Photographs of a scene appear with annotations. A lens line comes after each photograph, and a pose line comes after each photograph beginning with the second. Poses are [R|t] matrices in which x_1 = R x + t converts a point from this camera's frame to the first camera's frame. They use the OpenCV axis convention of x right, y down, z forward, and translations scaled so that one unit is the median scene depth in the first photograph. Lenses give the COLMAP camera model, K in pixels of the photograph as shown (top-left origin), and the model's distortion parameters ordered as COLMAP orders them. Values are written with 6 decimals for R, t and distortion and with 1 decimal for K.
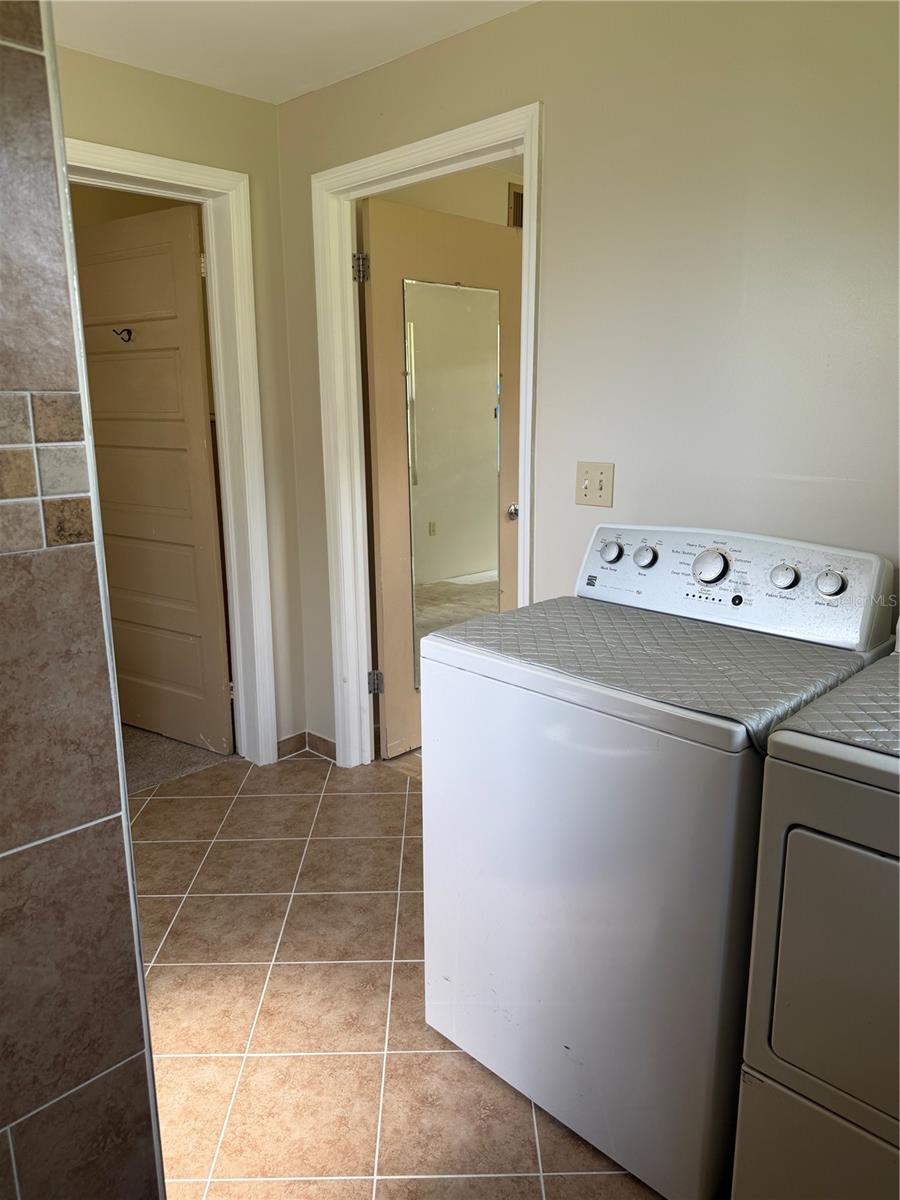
lens RADIAL K [[850.1, 0, 450.0], [0, 850.1, 600.0], [0, 0, 1]] dist [0.066559, -0.089633]
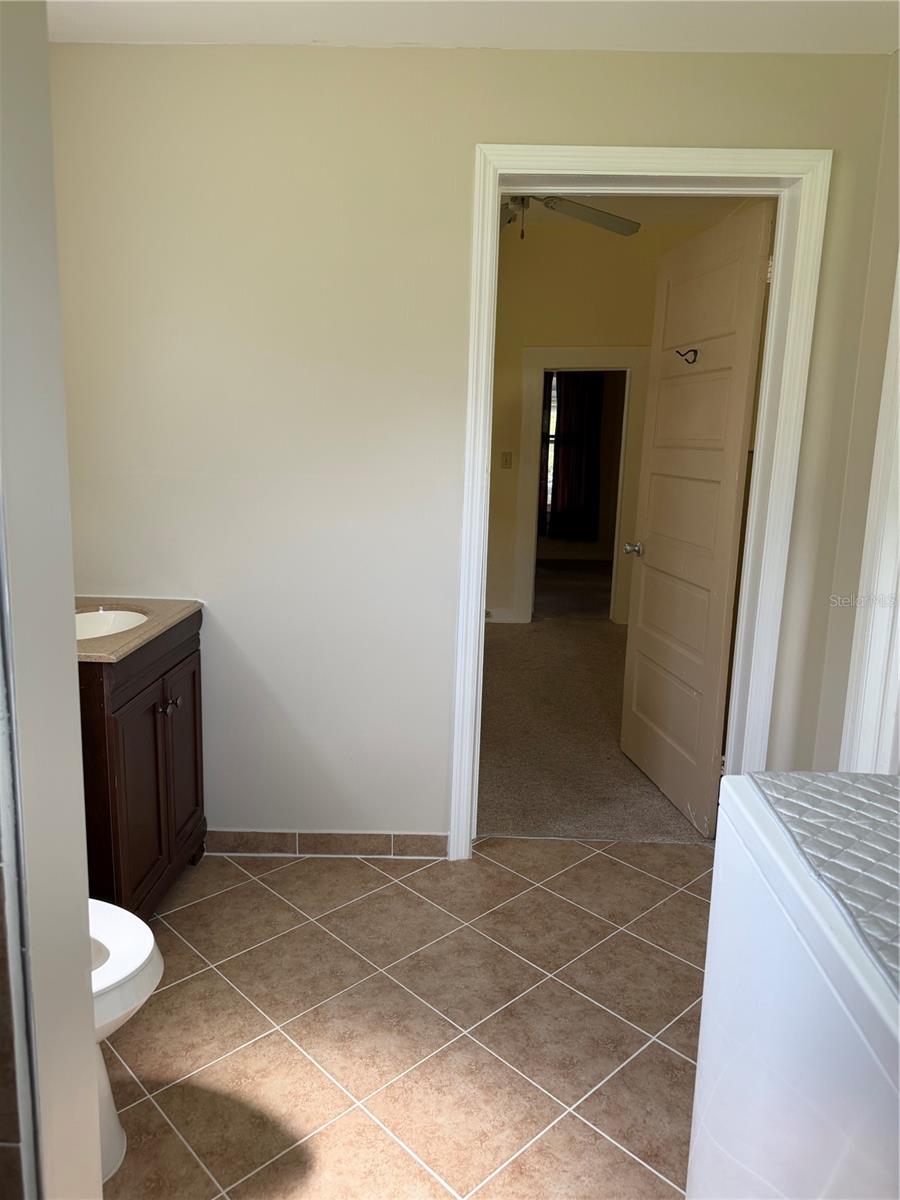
lens RADIAL K [[850.1, 0, 450.0], [0, 850.1, 600.0], [0, 0, 1]] dist [0.066559, -0.089633]
pose [[0.687930, 0.168116, -0.706037, 0.185548], [-0.197408, 0.979469, 0.040878, -0.051788], [0.698414, 0.111256, 0.706994, 0.266865]]
